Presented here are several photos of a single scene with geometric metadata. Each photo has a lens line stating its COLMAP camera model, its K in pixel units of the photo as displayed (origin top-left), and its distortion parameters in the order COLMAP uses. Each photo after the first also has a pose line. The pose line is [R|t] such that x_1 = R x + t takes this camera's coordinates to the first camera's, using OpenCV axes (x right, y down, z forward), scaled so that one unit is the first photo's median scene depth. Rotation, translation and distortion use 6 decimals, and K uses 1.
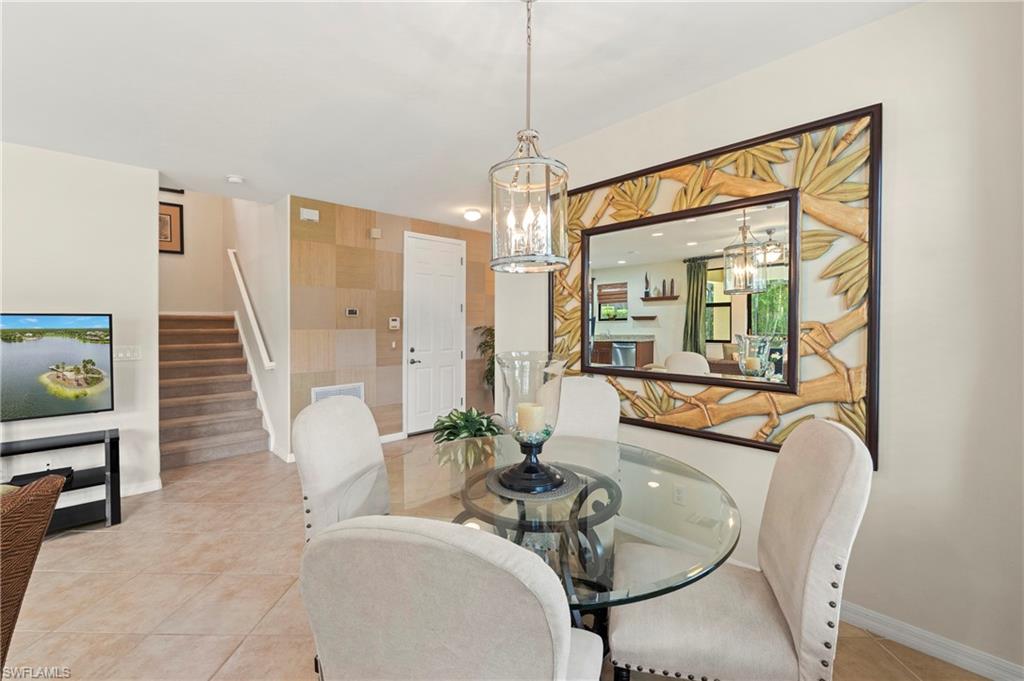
lens RADIAL K [[426.7, 0, 508.4], [0, 426.7, 326.3], [0, 0, 1]] dist [-0.013122, 0.001026]
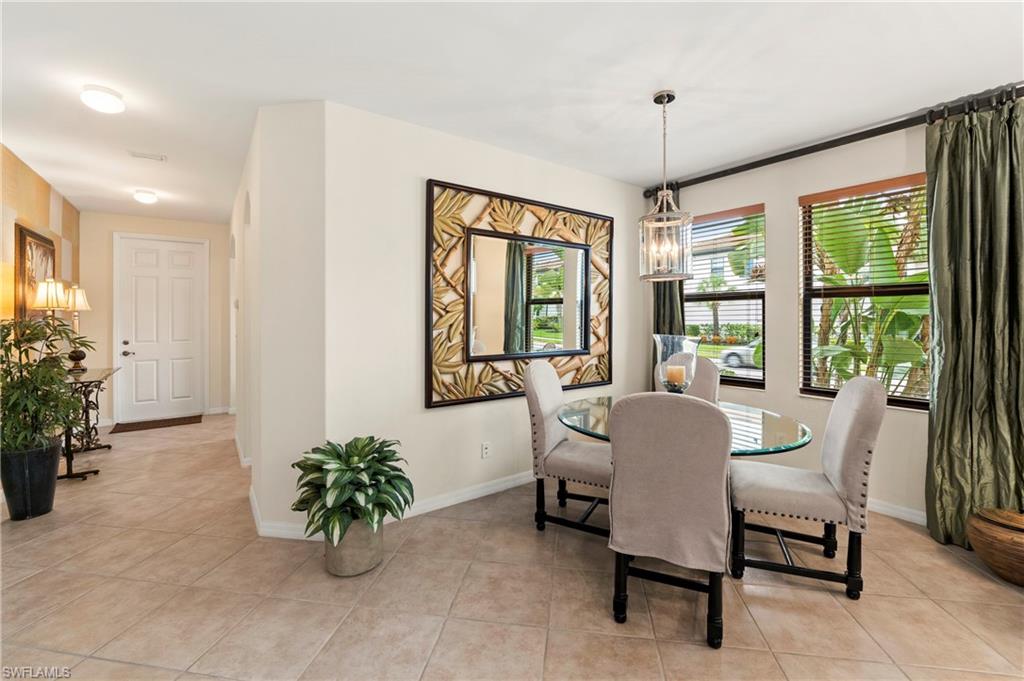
lens RADIAL K [[426.7, 0, 520.4], [0, 426.7, 312.6], [0, 0, 1]] dist [-0.013122, 0.001026]
pose [[0.114471, 0.013966, 0.993328, -1.086176], [0.003459, 0.999890, -0.014457, 0.000538], [-0.993421, 0.005091, 0.114410, 0.958830]]
